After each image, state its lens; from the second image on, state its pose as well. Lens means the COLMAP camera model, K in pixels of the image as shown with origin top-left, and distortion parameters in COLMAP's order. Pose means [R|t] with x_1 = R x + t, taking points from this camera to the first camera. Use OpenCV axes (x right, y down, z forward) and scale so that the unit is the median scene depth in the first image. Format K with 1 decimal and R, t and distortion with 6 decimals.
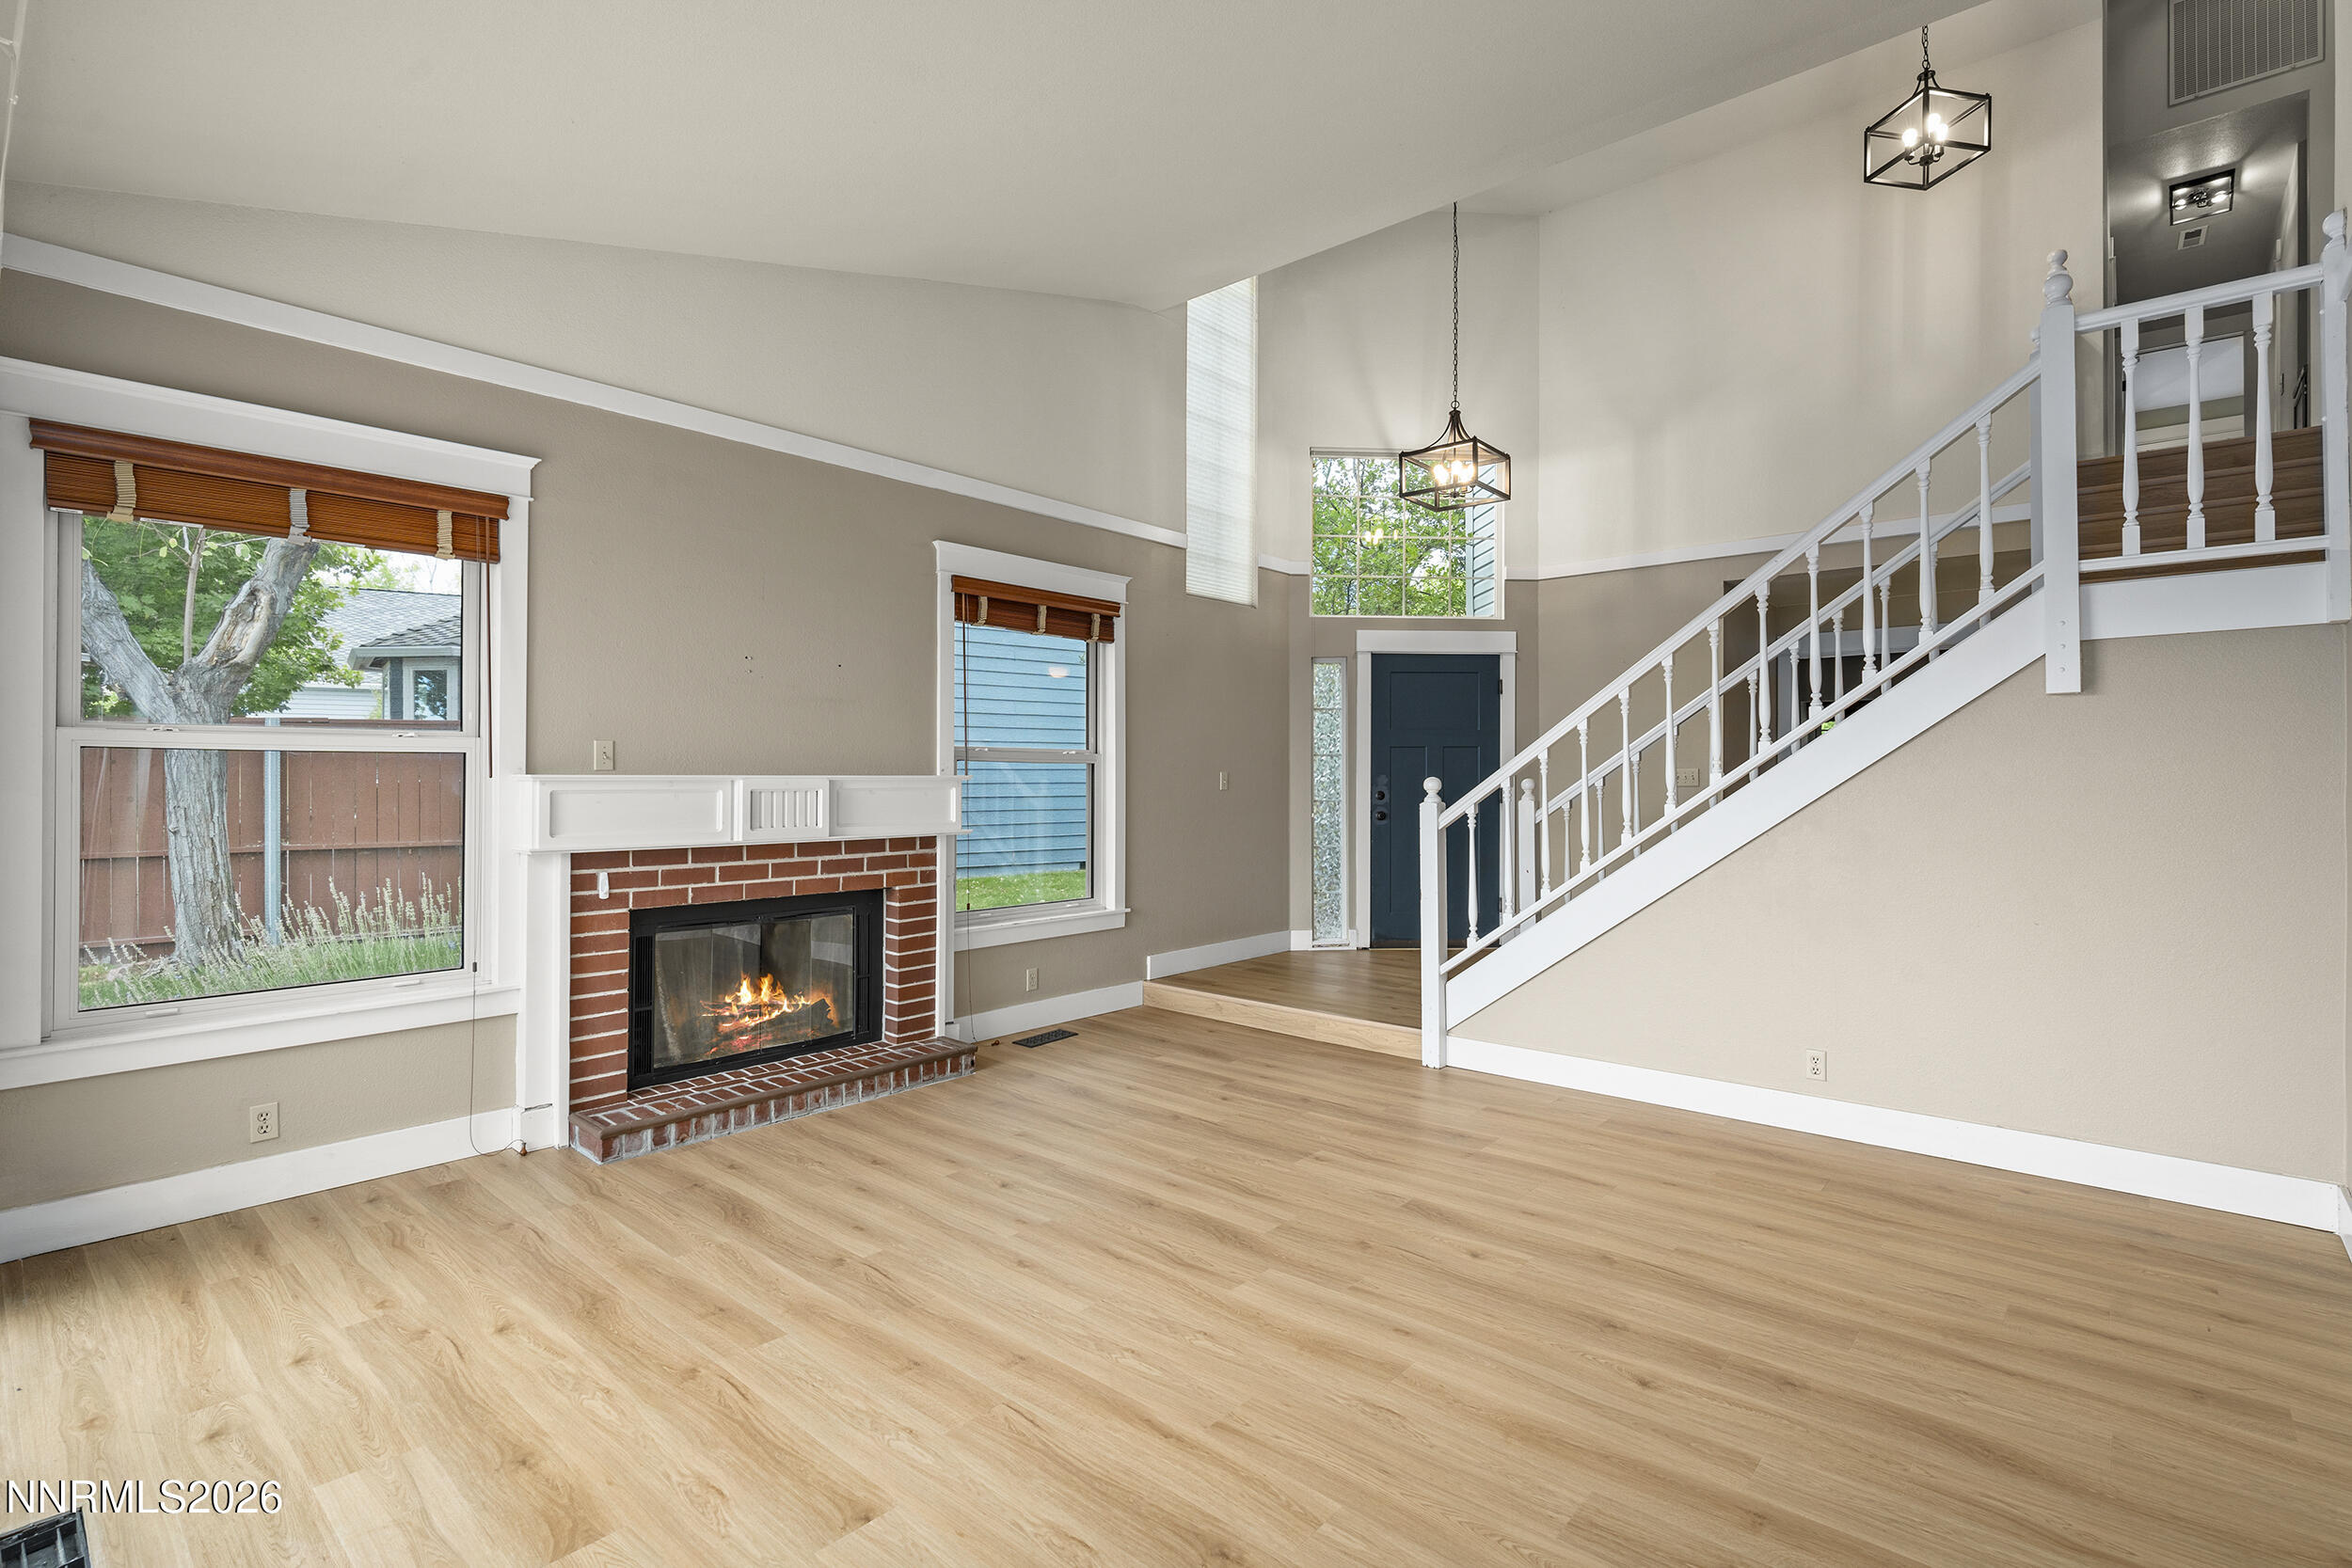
lens RADIAL K [[1084.8, 0, 1187.4], [0, 1084.8, 784.5], [0, 0, 1]] dist [-0.006604, 0.000077]
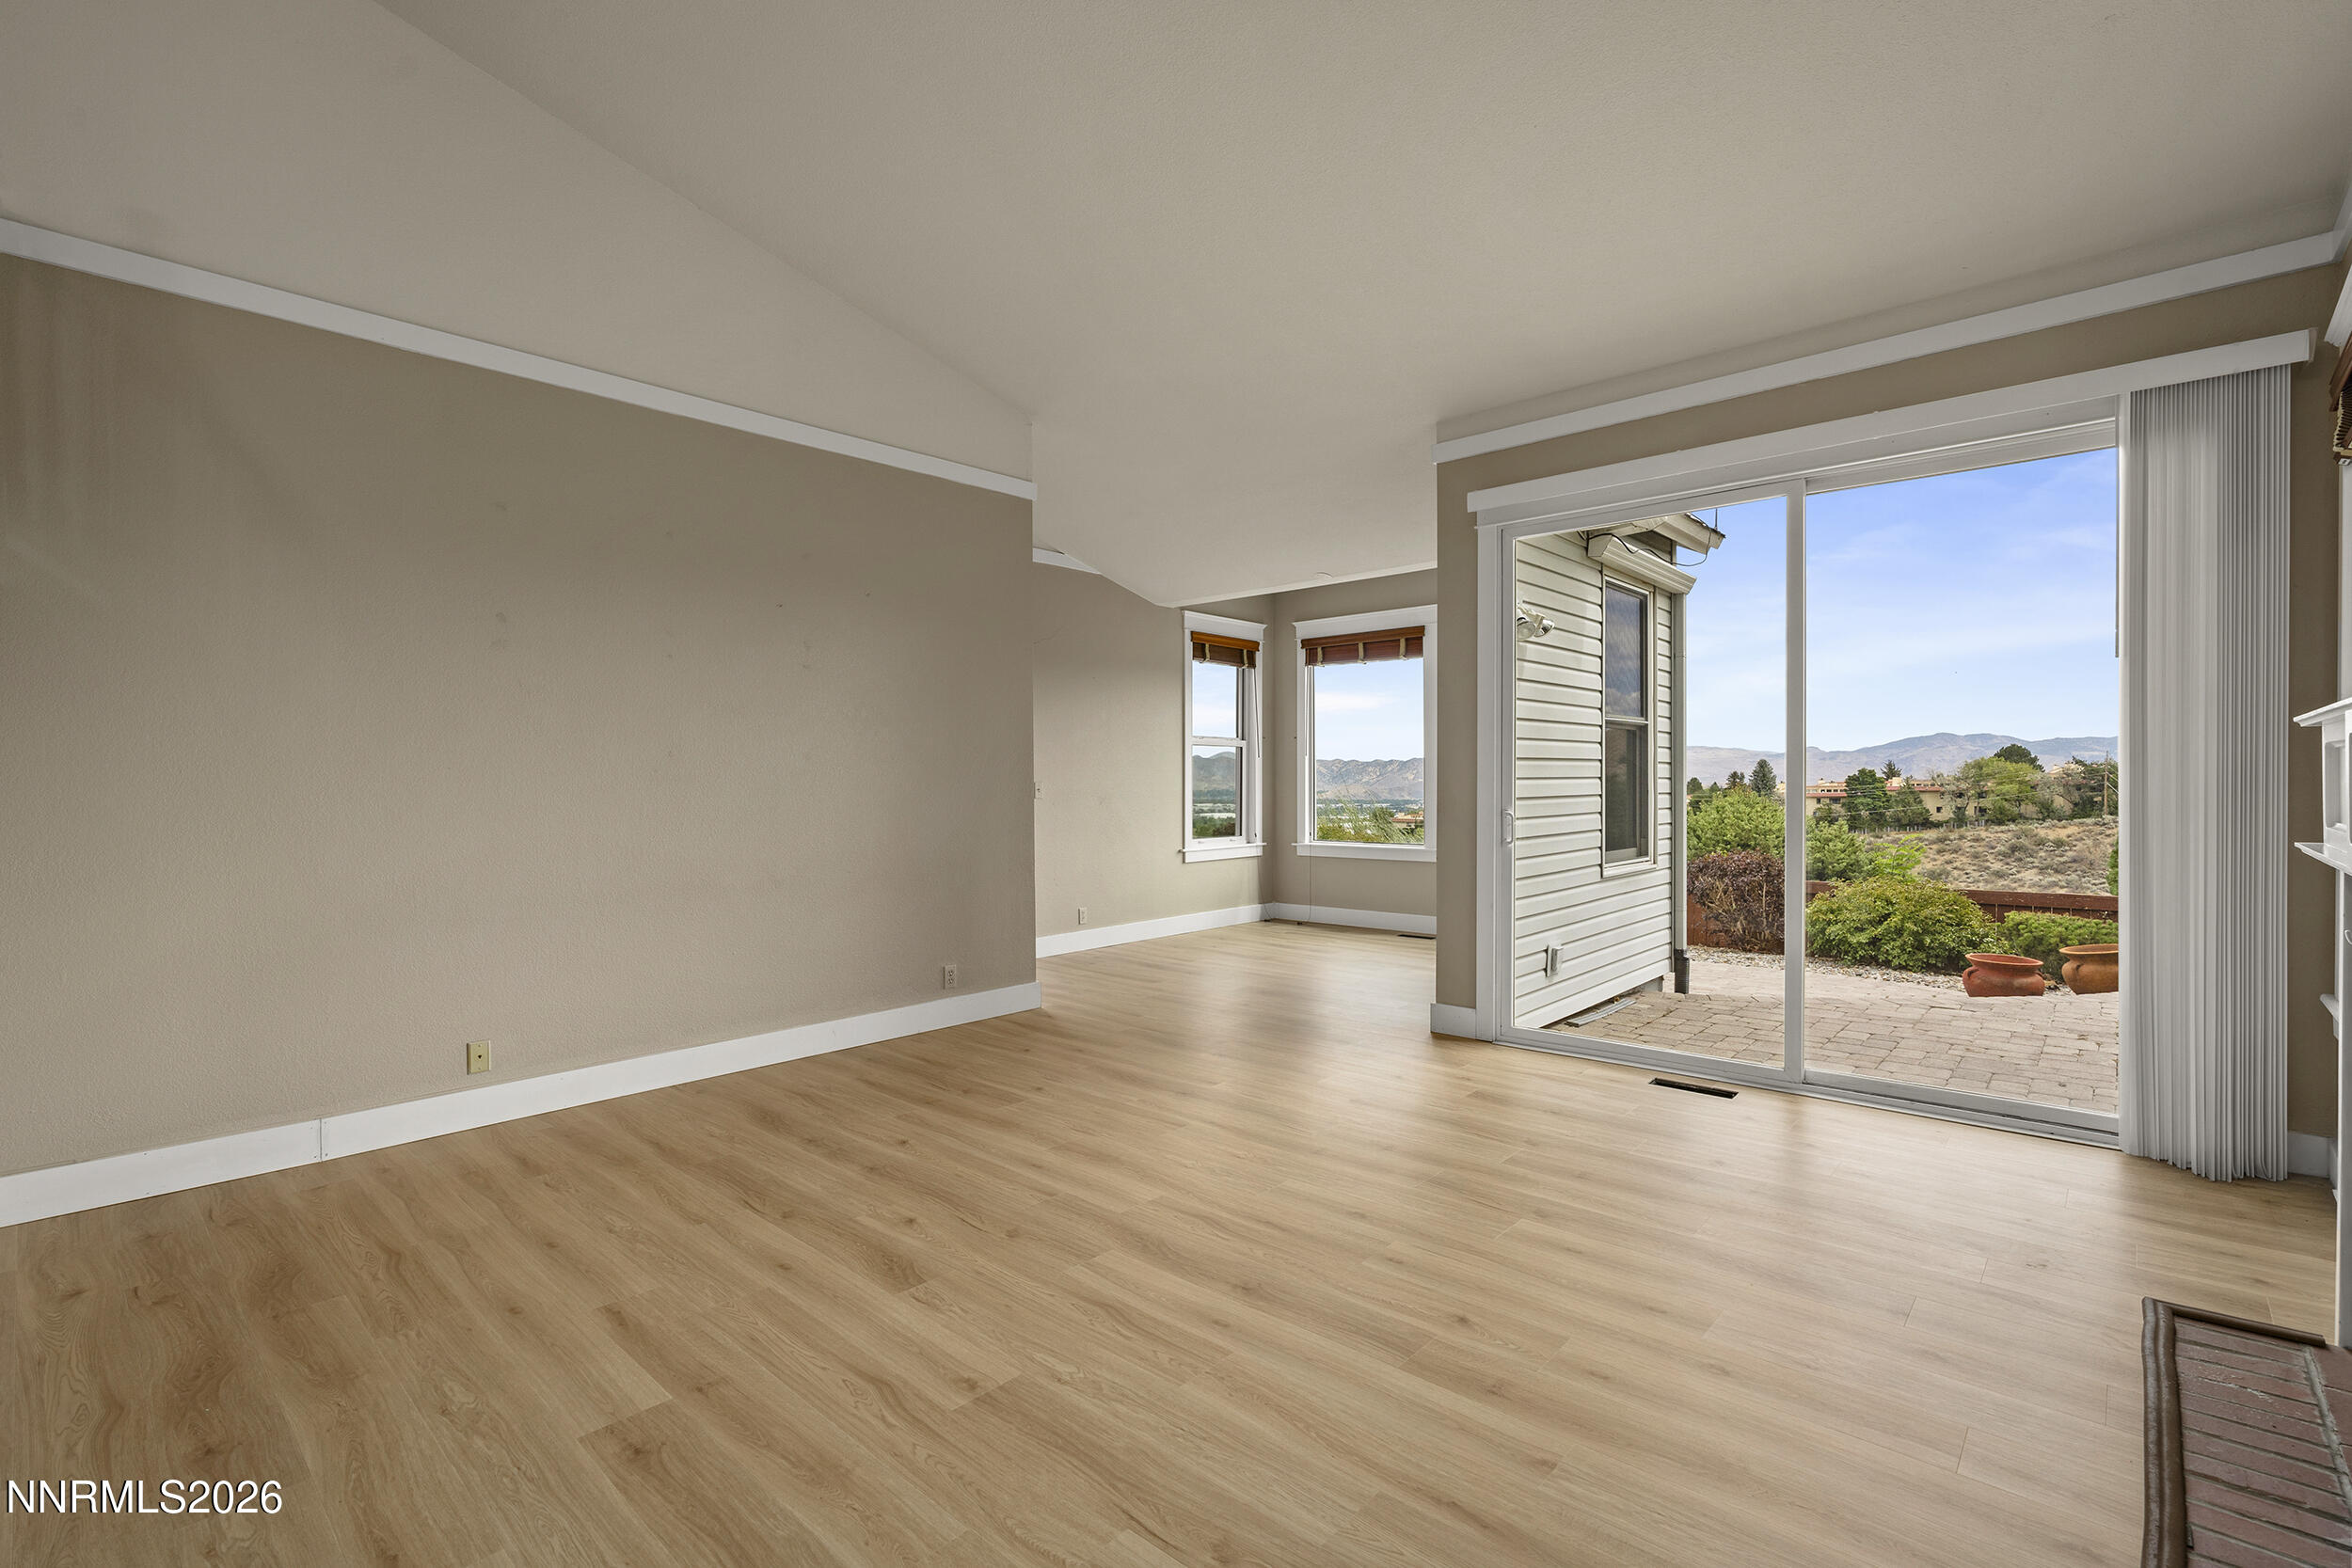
lens RADIAL K [[1068.3, 0, 1176.0], [0, 1068.3, 784.0], [0, 0, 1]] dist [-0.006007, 0.000245]
pose [[-0.999665, 0.003005, 0.025725, -0.004088], [0.003225, 0.999959, 0.008507, 0.019651], [-0.025698, 0.008587, -0.999633, 1.545646]]
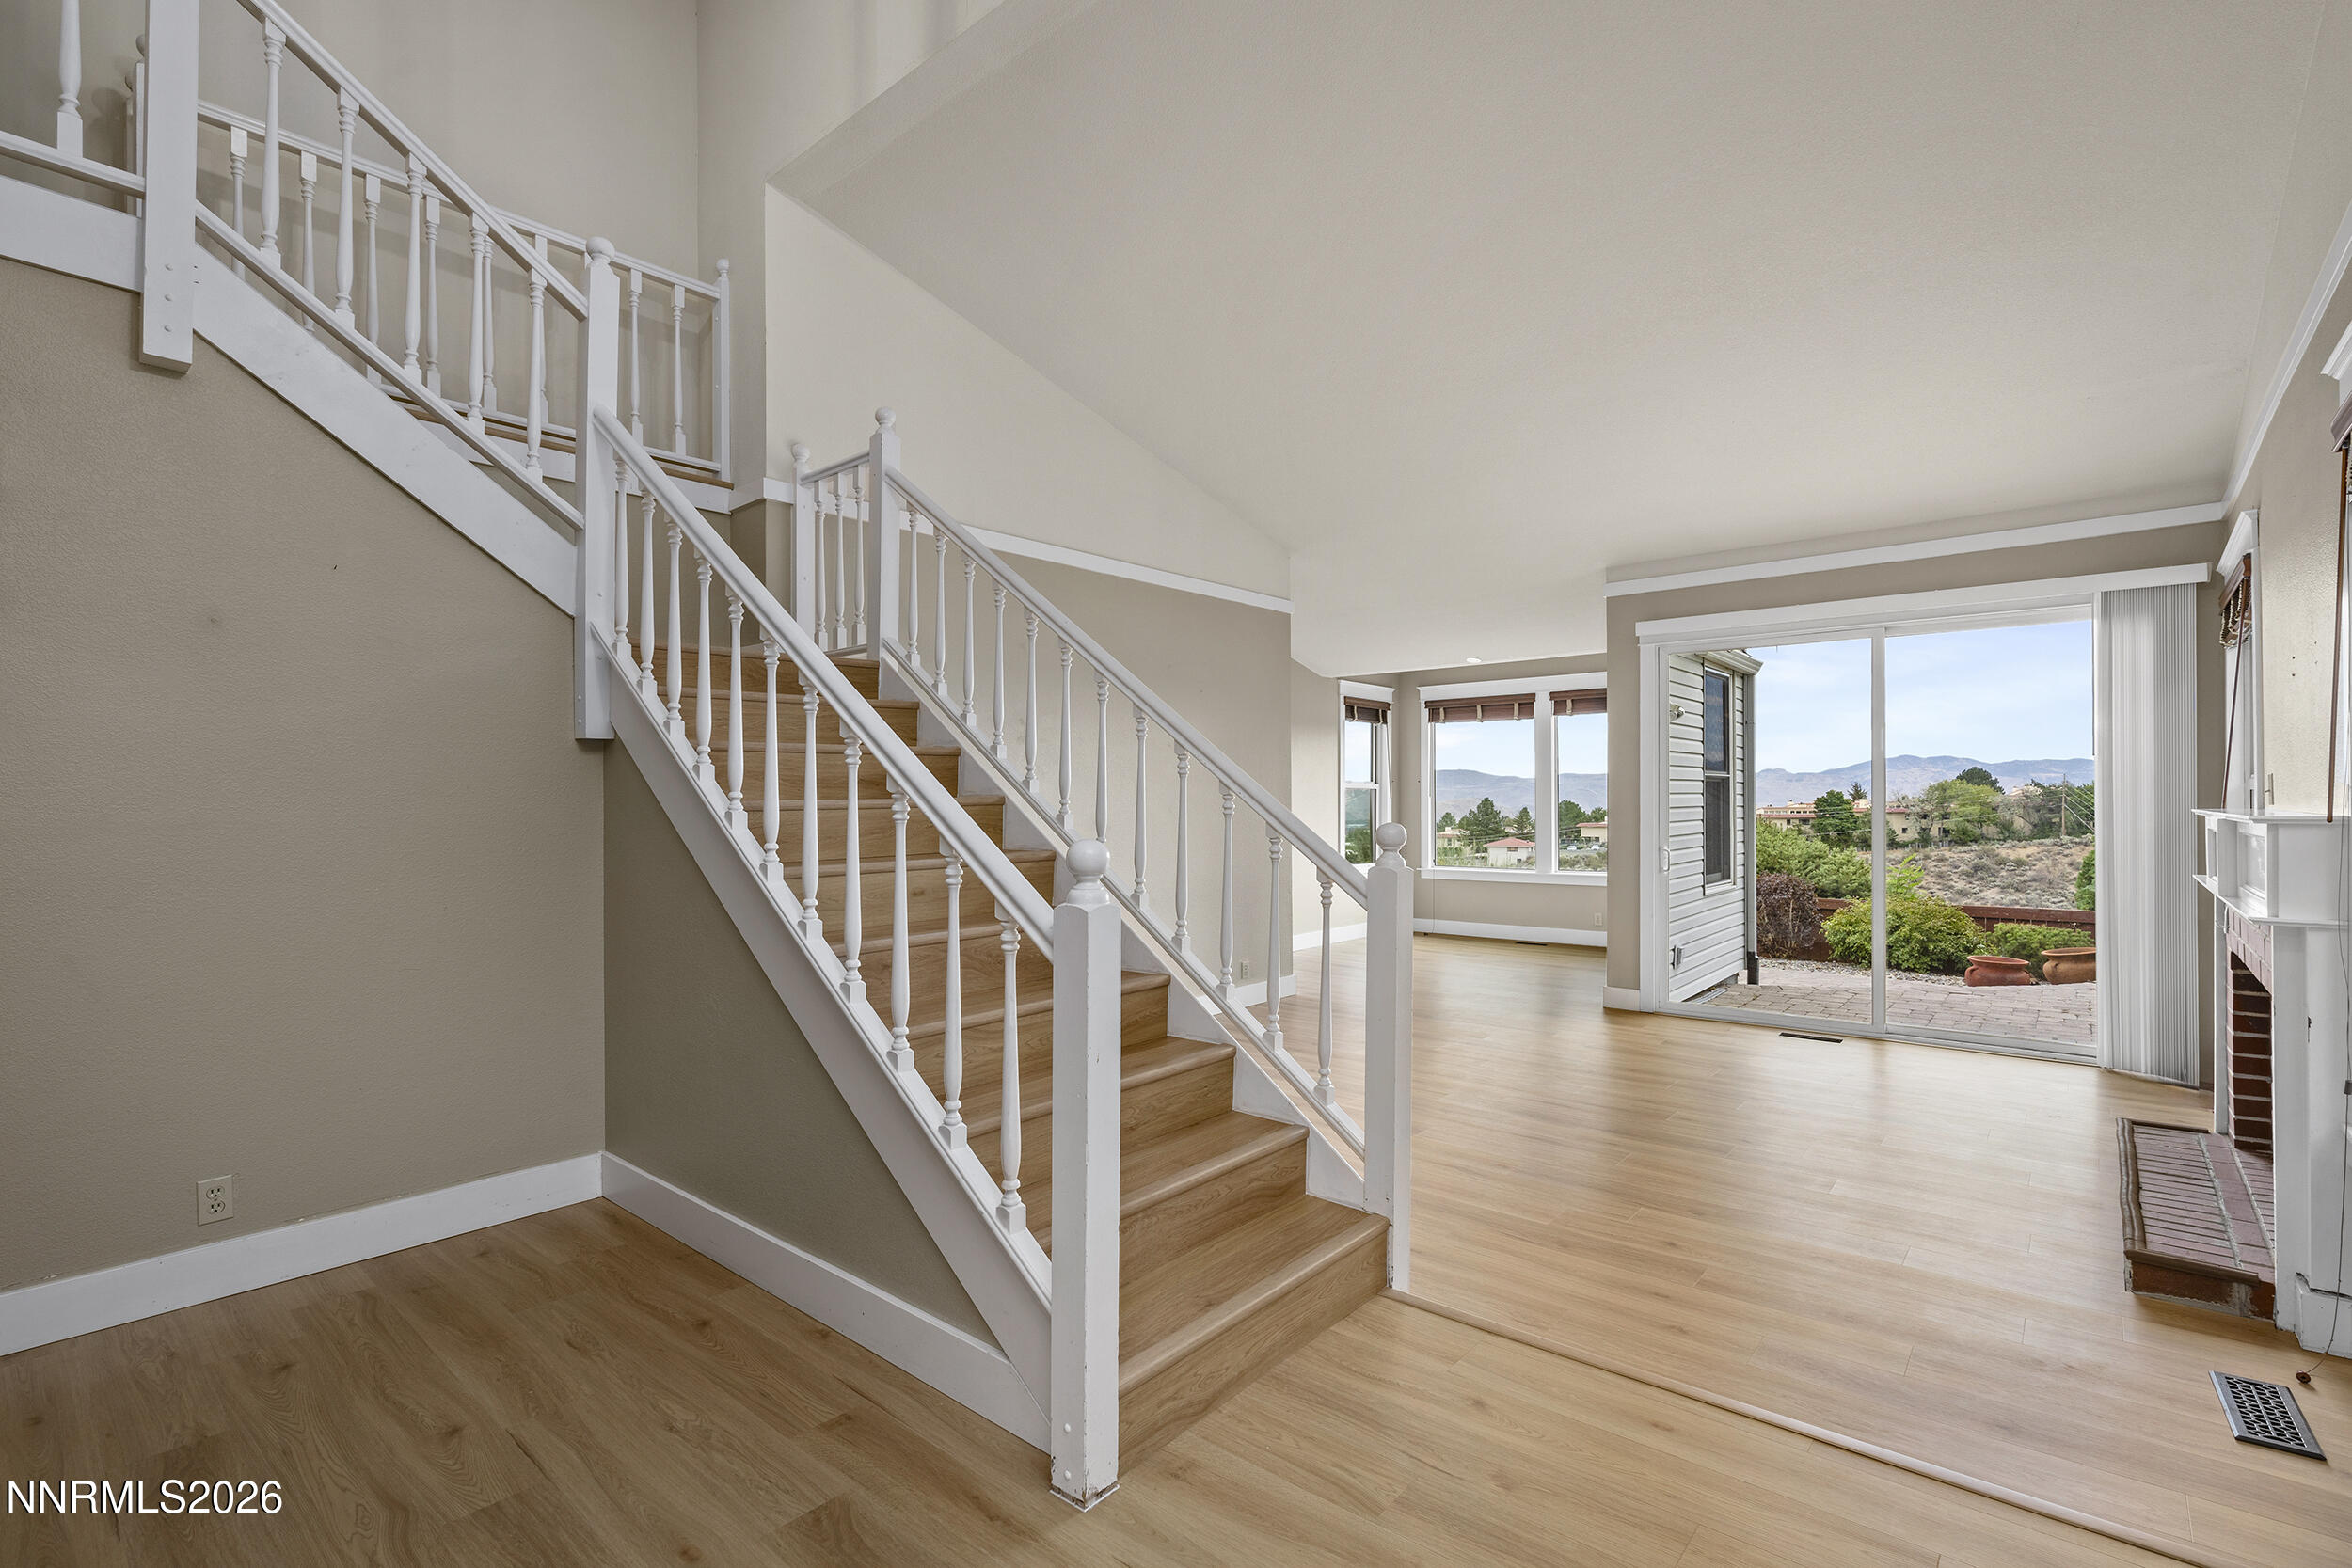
lens RADIAL K [[1065.5, 0, 1176.8], [0, 1065.5, 794.1], [0, 0, 1]] dist [-0.003436, -0.000348]
pose [[-0.999992, 0.003603, 0.001849, 0.439702], [0.003600, 0.999992, -0.001551, -0.025983], [-0.001855, -0.001545, -0.999997, 2.041231]]
